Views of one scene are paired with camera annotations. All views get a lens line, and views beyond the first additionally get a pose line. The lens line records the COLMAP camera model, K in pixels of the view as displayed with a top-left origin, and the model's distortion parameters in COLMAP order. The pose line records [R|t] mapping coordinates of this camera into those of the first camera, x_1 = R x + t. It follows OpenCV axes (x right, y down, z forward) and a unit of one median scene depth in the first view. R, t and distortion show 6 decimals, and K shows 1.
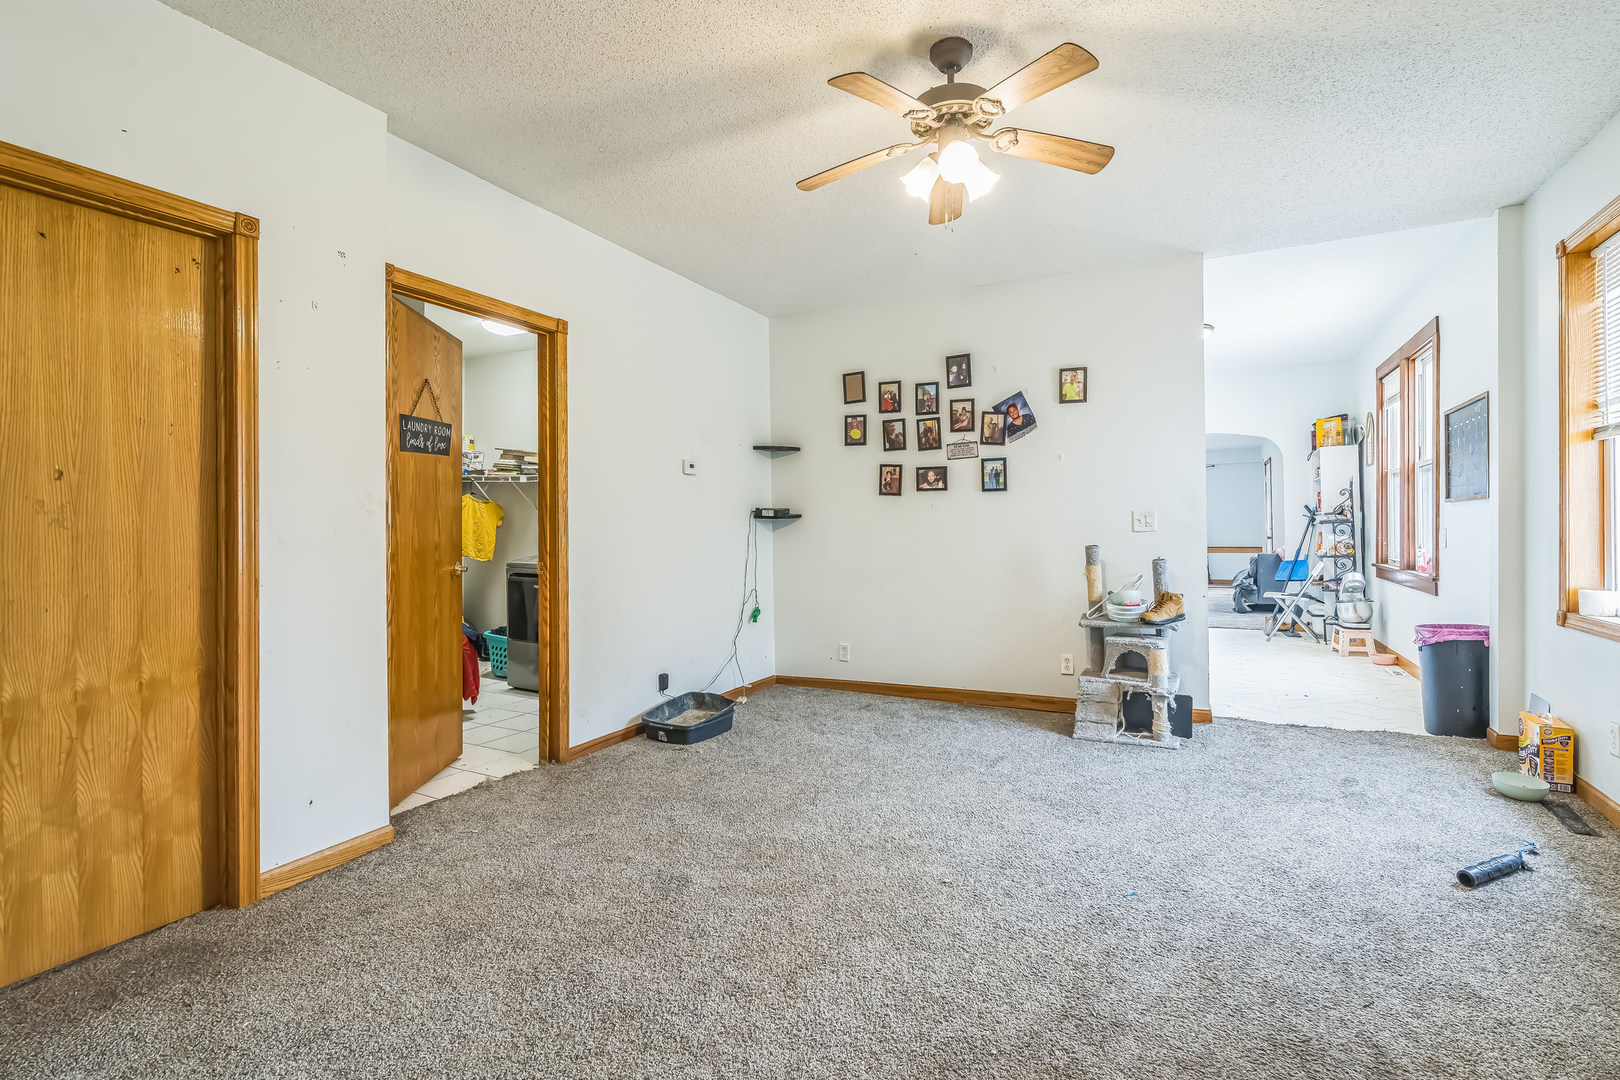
lens RADIAL K [[745.5, 0, 815.9], [0, 745.5, 531.8], [0, 0, 1]] dist [-0.010062, 0.004483]
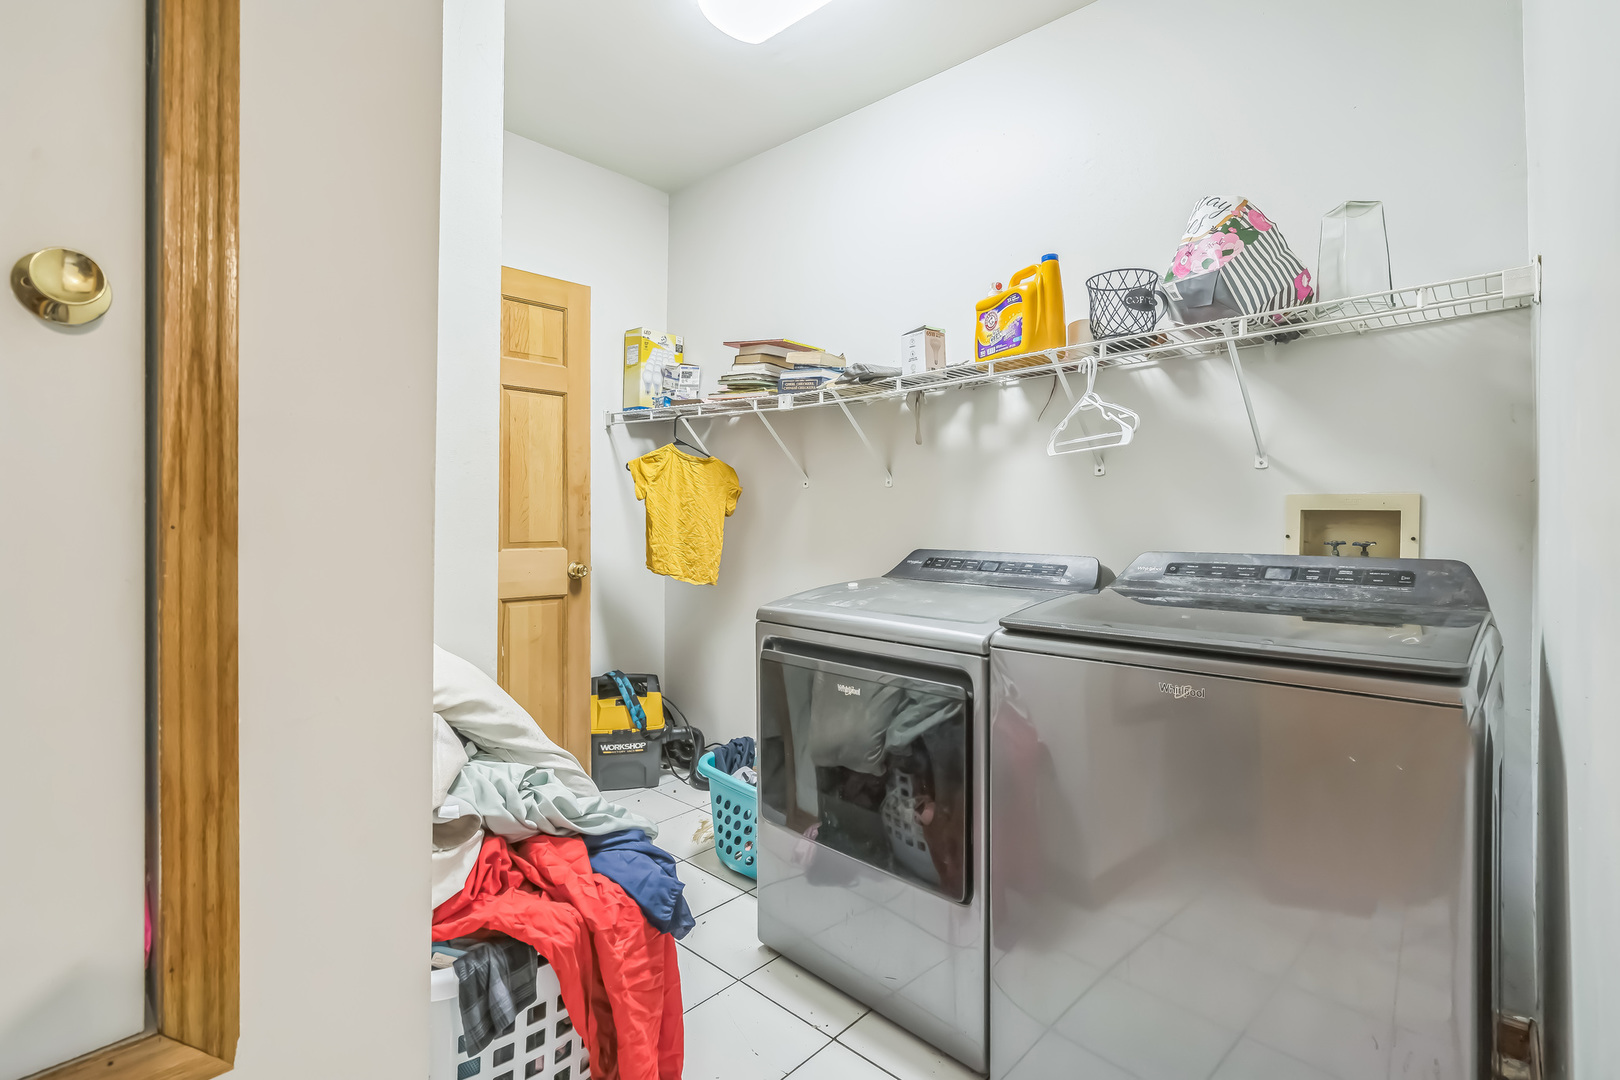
lens RADIAL K [[745.5, 0, 815.9], [0, 745.5, 531.8], [0, 0, 1]] dist [-0.010062, 0.004483]
pose [[0.964714, 0.010973, -0.263070, -0.253515], [-0.004557, 0.999677, 0.024985, -0.006733], [0.263259, -0.022905, 0.964453, 0.568474]]
